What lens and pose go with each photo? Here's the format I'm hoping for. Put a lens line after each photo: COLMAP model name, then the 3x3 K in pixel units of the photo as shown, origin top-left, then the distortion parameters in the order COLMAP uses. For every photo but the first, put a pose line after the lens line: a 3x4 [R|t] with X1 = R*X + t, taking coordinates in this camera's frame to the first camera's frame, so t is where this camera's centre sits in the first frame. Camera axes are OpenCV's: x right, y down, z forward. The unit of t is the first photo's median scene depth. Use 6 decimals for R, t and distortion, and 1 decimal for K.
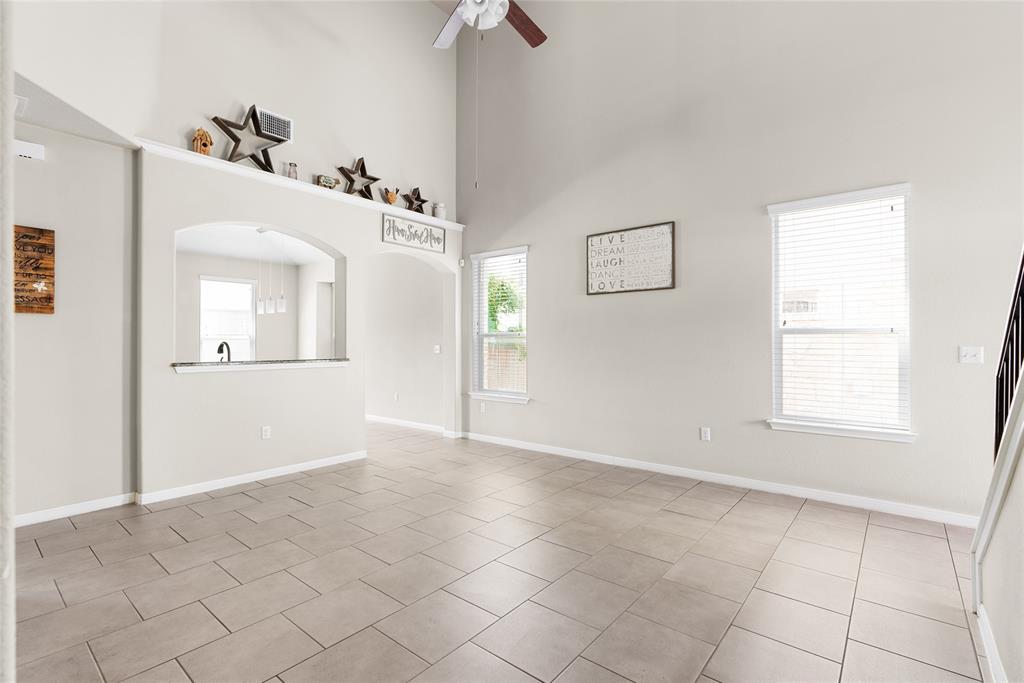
lens RADIAL K [[469.1, 0, 517.5], [0, 469.1, 344.1], [0, 0, 1]] dist [-0.002459, 0.000032]
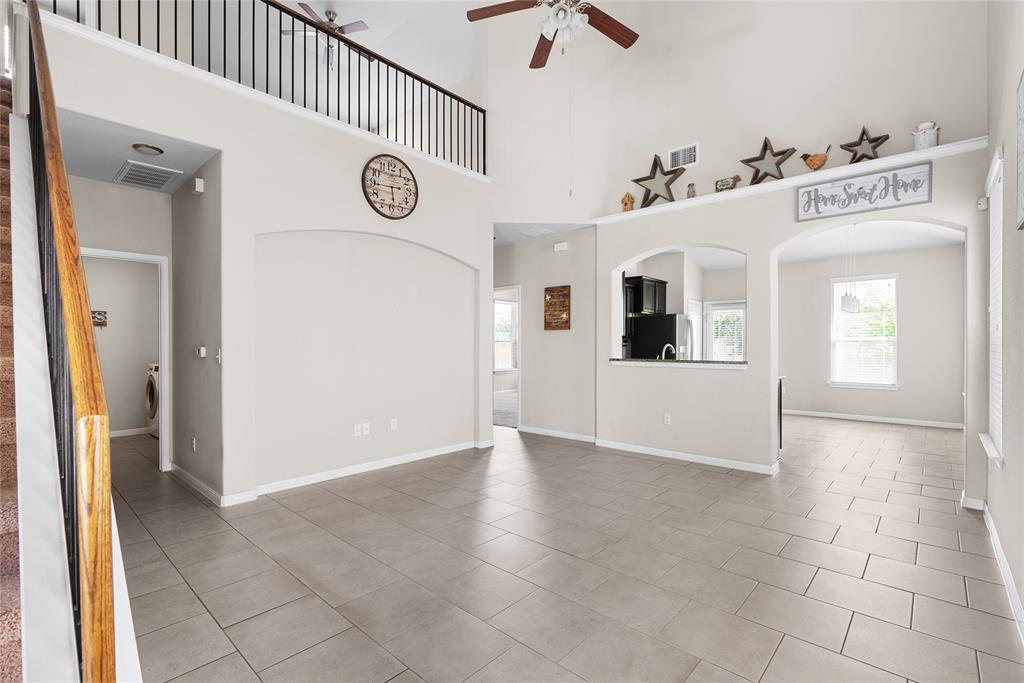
lens RADIAL K [[469.1, 0, 513.6], [0, 469.1, 345.7], [0, 0, 1]] dist [-0.002459, 0.000032]
pose [[-0.053624, -0.000333, -0.998561, 0.651469], [-0.002739, 0.999996, -0.000187, 0.000568], [0.998557, 0.002725, -0.053625, 0.632571]]
